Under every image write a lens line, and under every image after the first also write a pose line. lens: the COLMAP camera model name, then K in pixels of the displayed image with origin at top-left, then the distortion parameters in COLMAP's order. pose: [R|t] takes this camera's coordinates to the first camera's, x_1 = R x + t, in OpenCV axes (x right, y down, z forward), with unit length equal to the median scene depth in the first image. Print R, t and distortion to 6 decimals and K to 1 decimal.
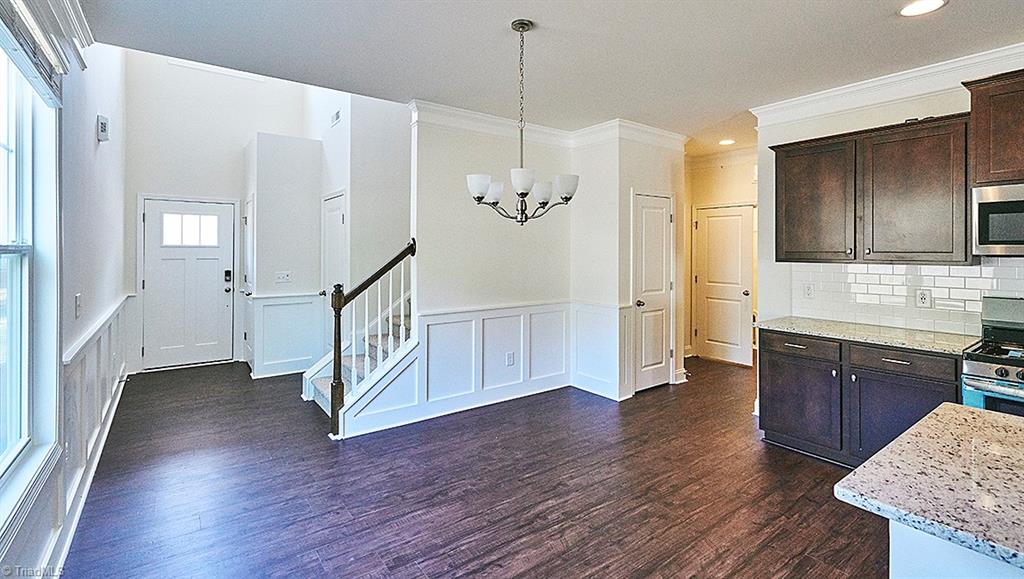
lens RADIAL K [[460.5, 0, 510.3], [0, 460.5, 249.6], [0, 0, 1]] dist [0.000897, 0.000109]
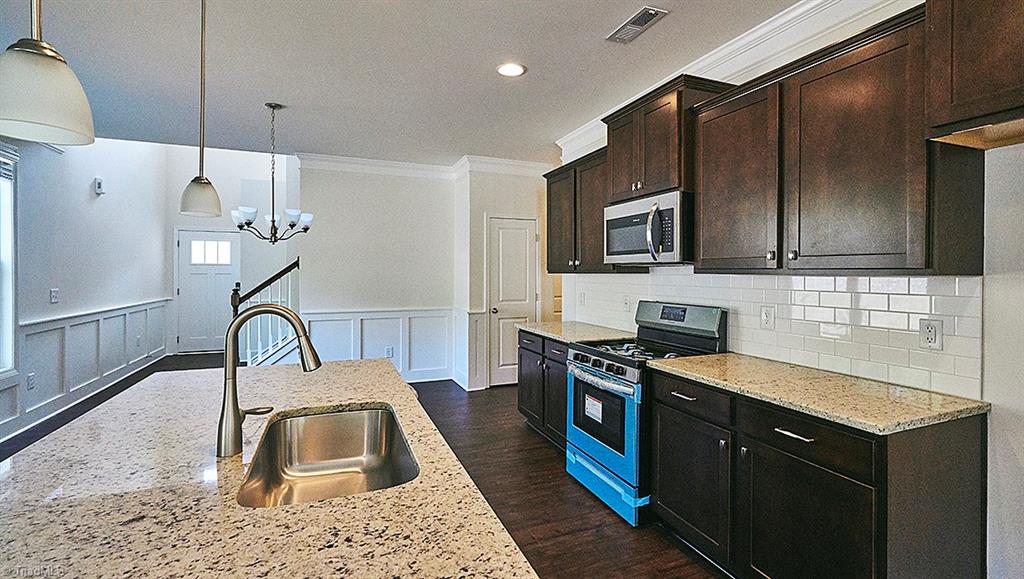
lens RADIAL K [[456.7, 0, 513.7], [0, 456.7, 272.9], [0, 0, 1]] dist [0.001282, 0.000128]
pose [[0.970887, -0.000234, -0.239538, 0.581999], [0.000836, 0.999997, 0.002411, 0.017776], [0.239537, -0.002541, 0.970884, -0.110211]]
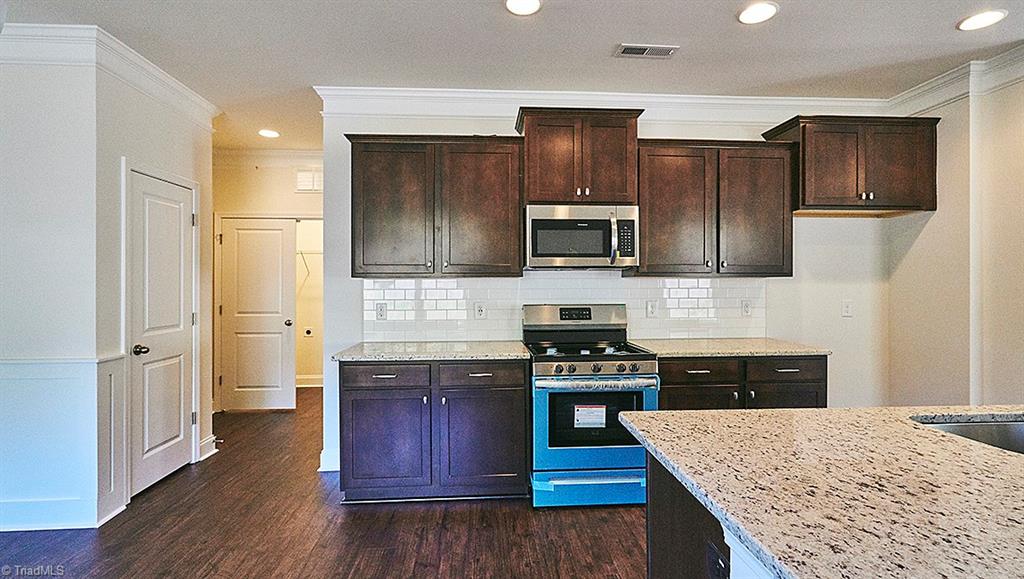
lens RADIAL K [[461.7, 0, 512.4], [0, 461.7, 283.9], [0, 0, 1]] dist [0.000596, -0.000243]
pose [[0.540800, -0.001300, 0.841150, 0.031749], [0.002909, 0.999996, -0.000325, 0.029920], [-0.841146, 0.002623, 0.540801, 0.243660]]
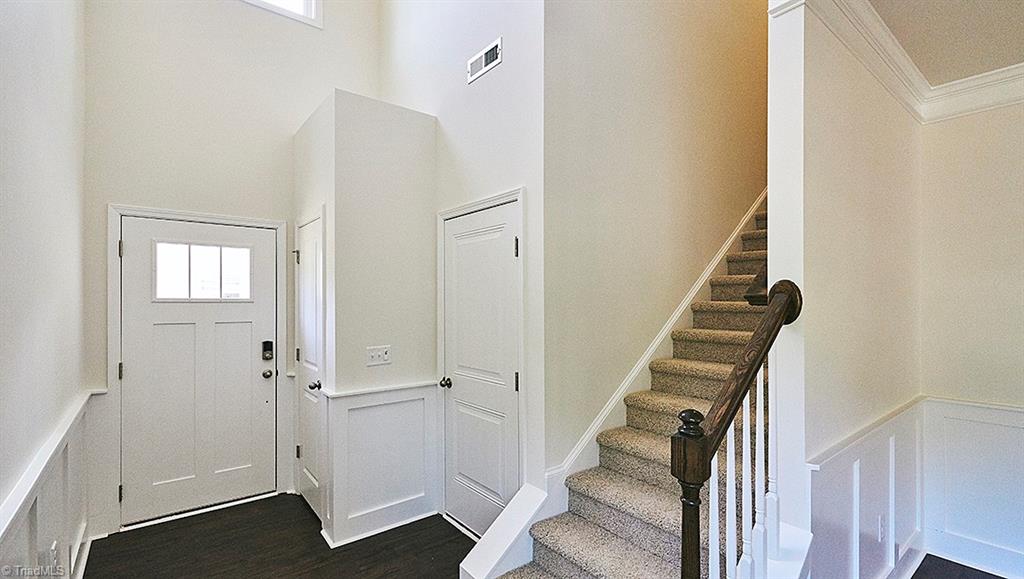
lens RADIAL K [[458.9, 0, 511.4], [0, 458.9, 305.5], [0, 0, 1]] dist [-0.000325, -0.000030]
pose [[0.999334, -0.004142, 0.036265, -0.394365], [0.003897, 0.999969, 0.006825, -0.004308], [-0.036292, -0.006679, 0.999319, 0.492096]]
